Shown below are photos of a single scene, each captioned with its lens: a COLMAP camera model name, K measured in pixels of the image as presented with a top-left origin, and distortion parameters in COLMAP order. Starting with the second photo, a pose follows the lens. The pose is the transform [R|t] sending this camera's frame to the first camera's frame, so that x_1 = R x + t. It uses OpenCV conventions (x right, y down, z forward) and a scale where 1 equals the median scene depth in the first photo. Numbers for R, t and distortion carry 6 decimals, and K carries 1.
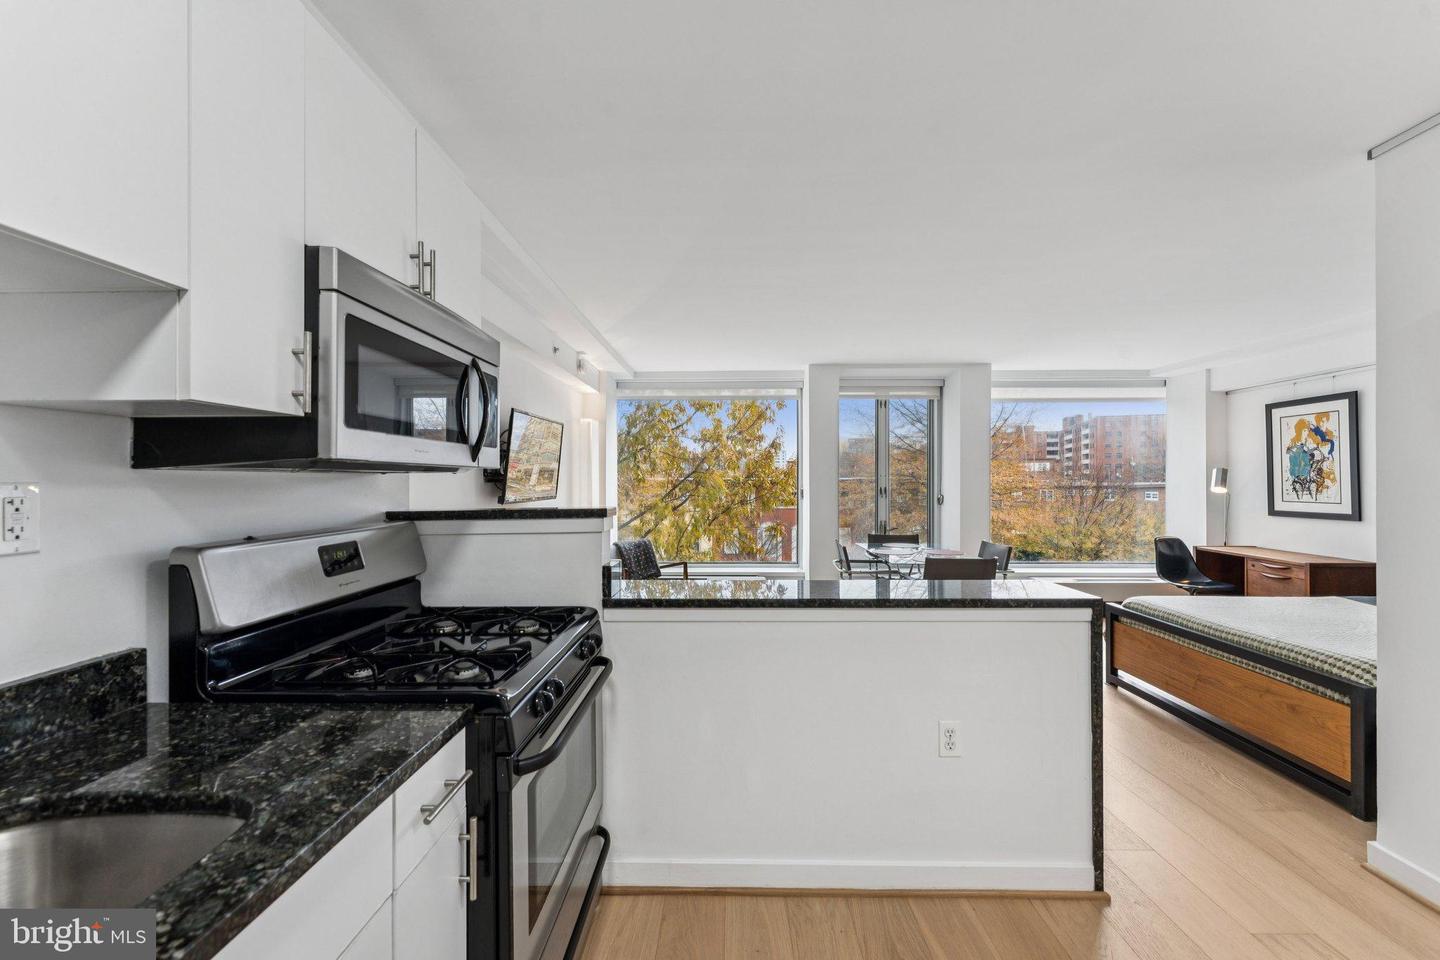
lens RADIAL K [[579.4, 0, 722.9], [0, 579.4, 479.7], [0, 0, 1]] dist [-0.001254, 0.000046]
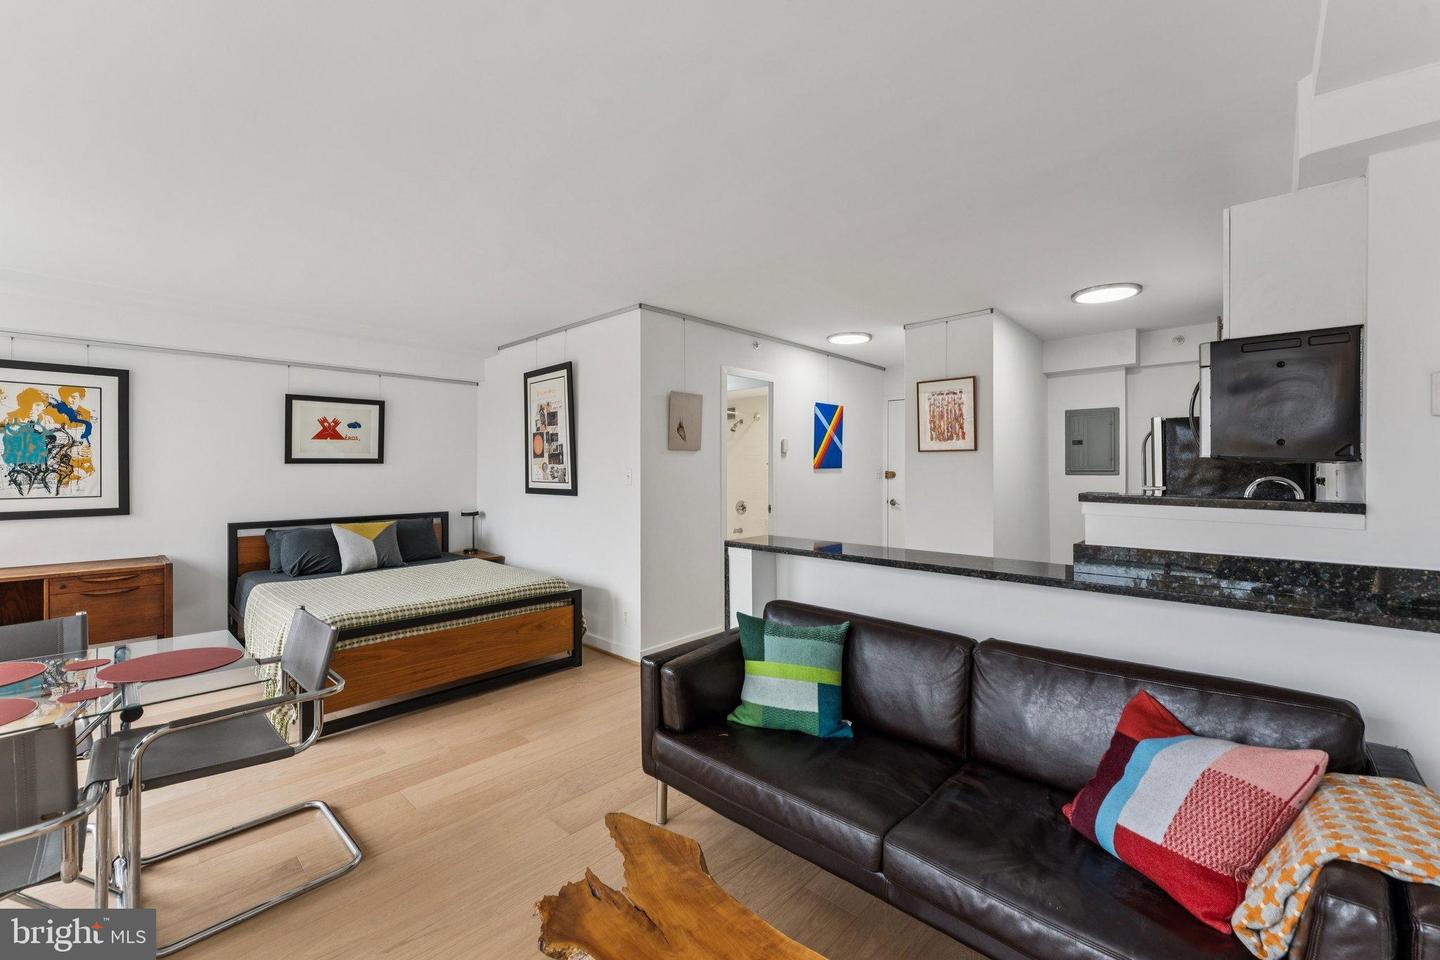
lens RADIAL K [[579.4, 0, 721.7], [0, 579.4, 471.6], [0, 0, 1]] dist [-0.001254, 0.000046]
pose [[-0.744642, -0.001386, 0.667463, -0.177921], [-0.000419, 0.999999, 0.001609, 0.002085], [-0.667464, 0.000918, -0.744641, 0.978264]]
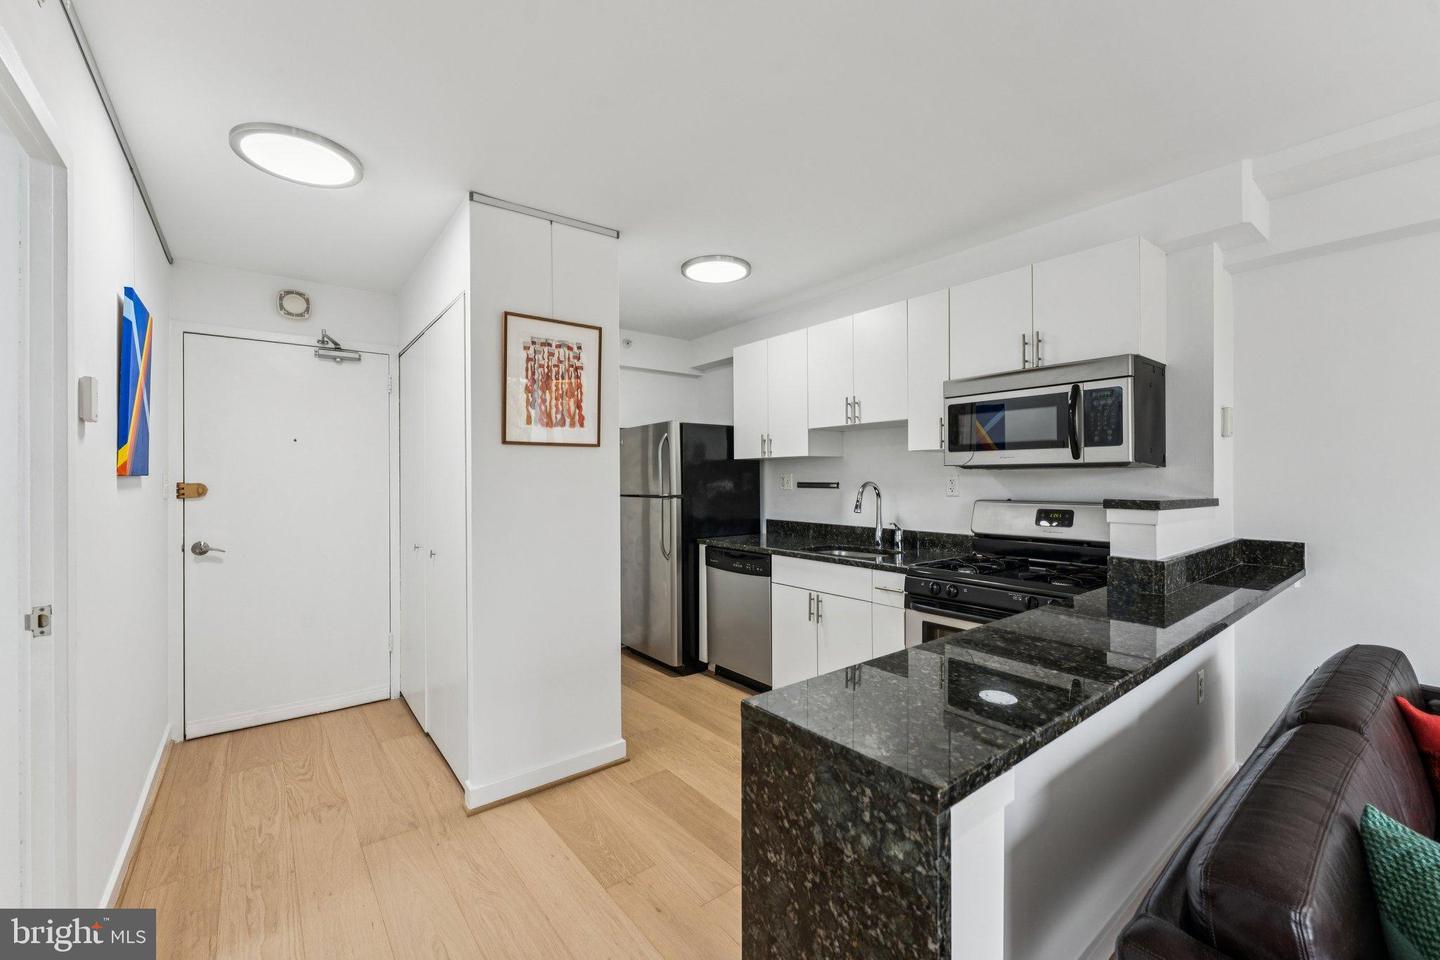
lens RADIAL K [[579.4, 0, 719.3], [0, 579.4, 477.2], [0, 0, 1]] dist [-0.001254, 0.000046]
pose [[-0.774710, 0.003911, -0.632305, 0.399614], [0.007153, 0.999971, -0.002578, 0.003216], [0.632277, -0.006521, -0.774715, 0.555398]]
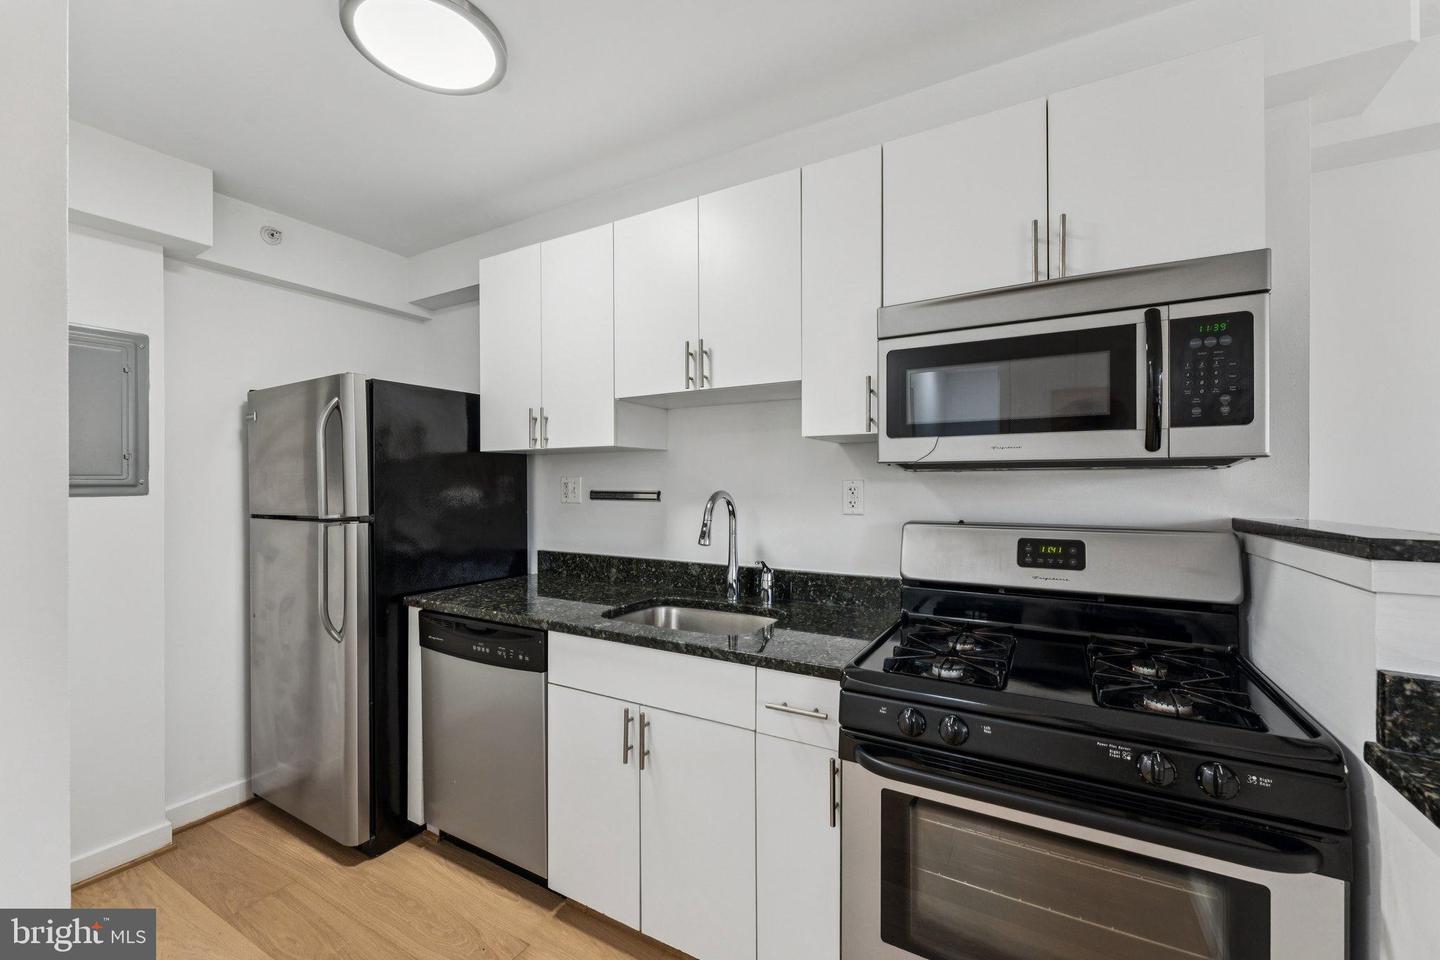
lens RADIAL K [[579.4, 0, 717.0], [0, 579.4, 482.8], [0, 0, 1]] dist [-0.001254, 0.000046]
pose [[-0.483870, 0.004226, -0.875130, 0.170720], [0.004630, 0.999987, 0.002270, 0.001529], [0.875128, -0.002953, -0.483883, 0.317121]]
